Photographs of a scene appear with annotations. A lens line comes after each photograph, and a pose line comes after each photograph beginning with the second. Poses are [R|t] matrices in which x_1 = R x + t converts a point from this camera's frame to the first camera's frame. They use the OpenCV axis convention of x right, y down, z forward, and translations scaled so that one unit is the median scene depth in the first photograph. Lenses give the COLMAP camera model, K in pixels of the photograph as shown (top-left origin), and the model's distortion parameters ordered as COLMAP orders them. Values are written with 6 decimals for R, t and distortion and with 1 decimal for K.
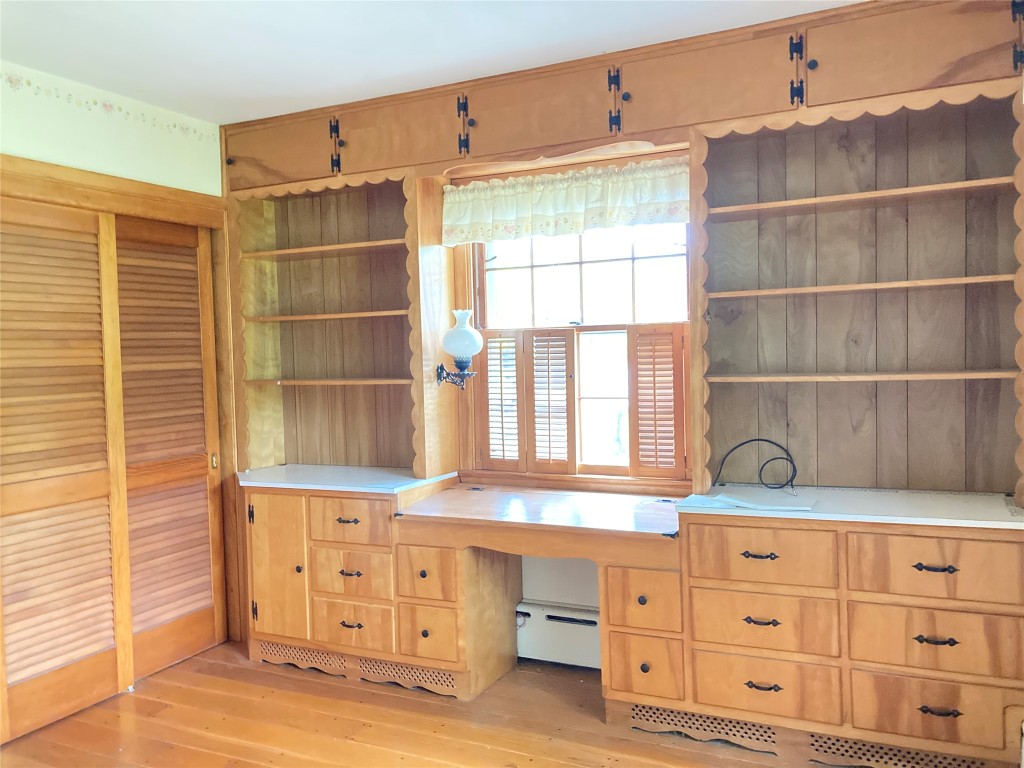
lens RADIAL K [[820.8, 0, 512.0], [0, 820.8, 384.0], [0, 0, 1]] dist [0.011053, 0.001268]
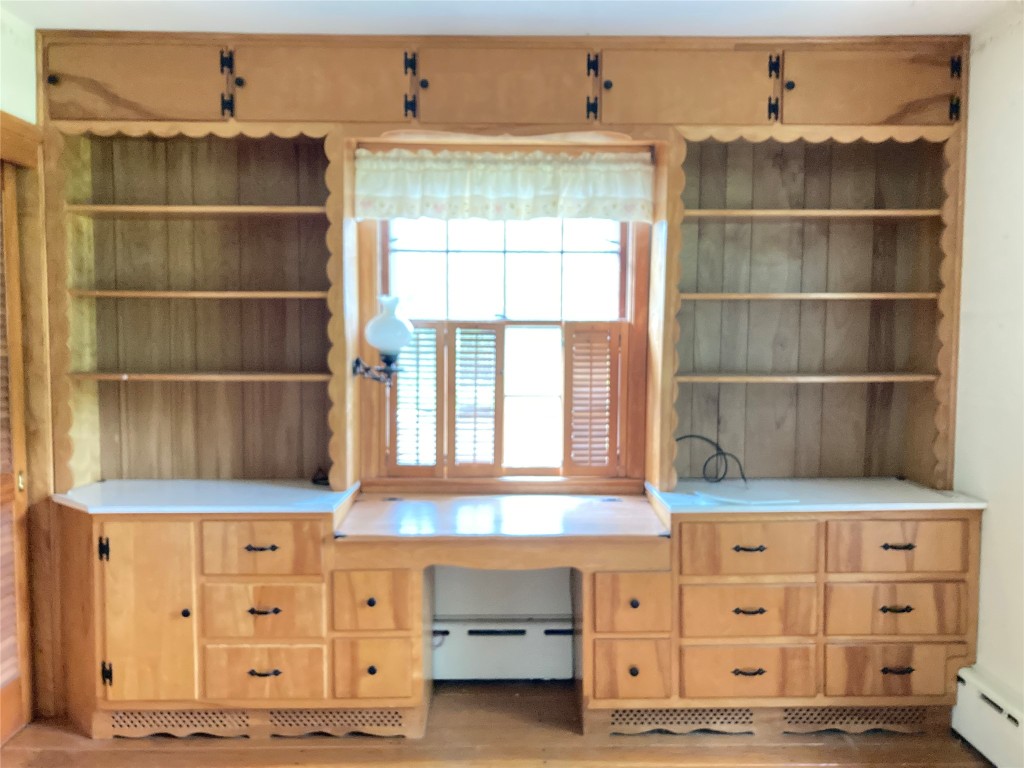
lens RADIAL K [[835.8, 0, 511.4], [0, 835.8, 388.6], [0, 0, 1]] dist [0.007291, -0.002343]
pose [[0.893760, -0.000609, 0.448545, -0.365119], [-0.009031, 0.999772, 0.019353, -0.010697], [-0.448455, -0.021348, 0.893551, 0.152791]]
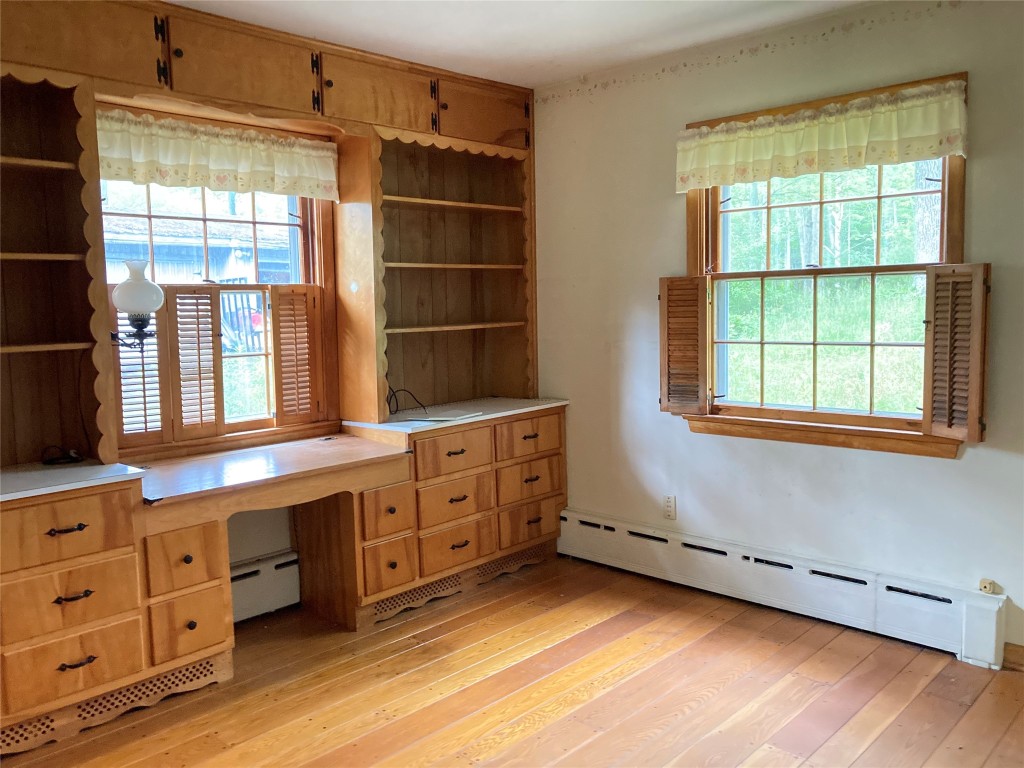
lens RADIAL K [[838.2, 0, 487.6], [0, 838.2, 377.8], [0, 0, 1]] dist [0.084356, -0.101042]
pose [[0.324777, -0.064559, 0.943585, -0.838552], [0.055341, 0.997255, 0.049183, 0.010155], [-0.944170, 0.036245, 0.327458, 0.385685]]
